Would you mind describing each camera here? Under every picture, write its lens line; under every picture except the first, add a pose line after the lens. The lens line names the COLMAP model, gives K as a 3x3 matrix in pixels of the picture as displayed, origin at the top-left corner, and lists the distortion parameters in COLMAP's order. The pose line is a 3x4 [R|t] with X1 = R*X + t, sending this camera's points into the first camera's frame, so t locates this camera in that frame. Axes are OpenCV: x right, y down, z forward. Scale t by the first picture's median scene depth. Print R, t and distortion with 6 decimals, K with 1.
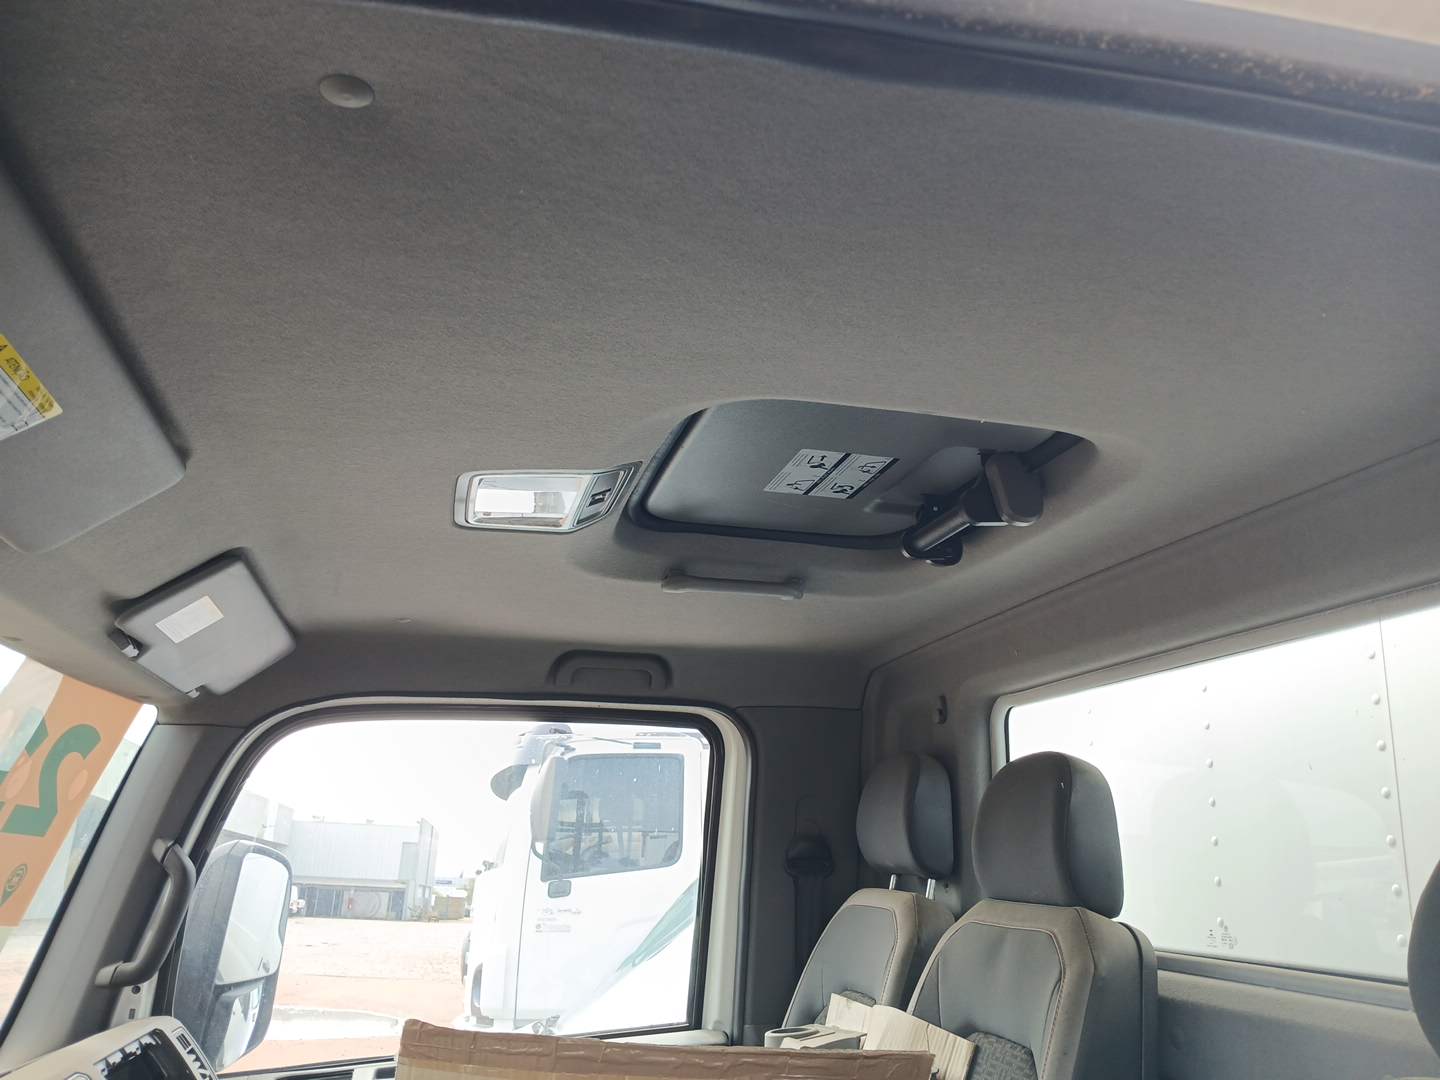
lens RADIAL K [[1189.0, 0, 716.6], [0, 1189.0, 517.6], [0, 0, 1]] dist [-0.004652, -0.005902]
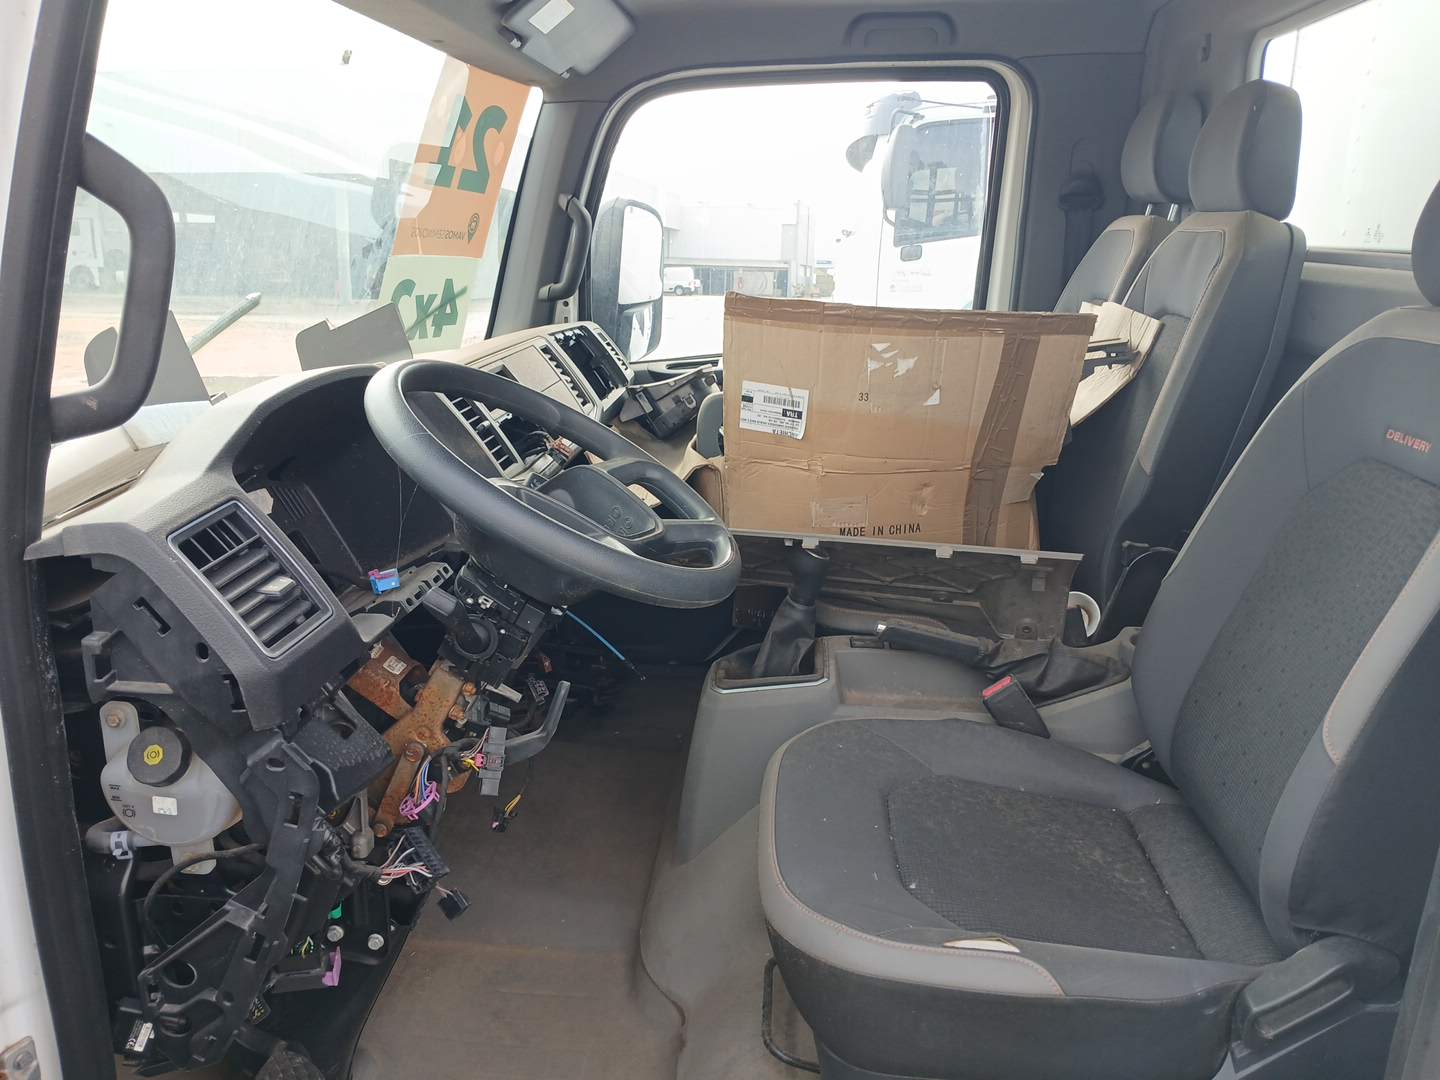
lens RADIAL K [[1106.8, 0, 720.0], [0, 1106.8, 540.0], [0, 0, 1]] dist [0.071164, -0.124237]
pose [[0.956902, 0.054104, -0.285327, 0.082256], [0.103763, 0.853942, 0.509918, -0.019631], [0.271241, -0.517548, 0.811525, -0.176504]]
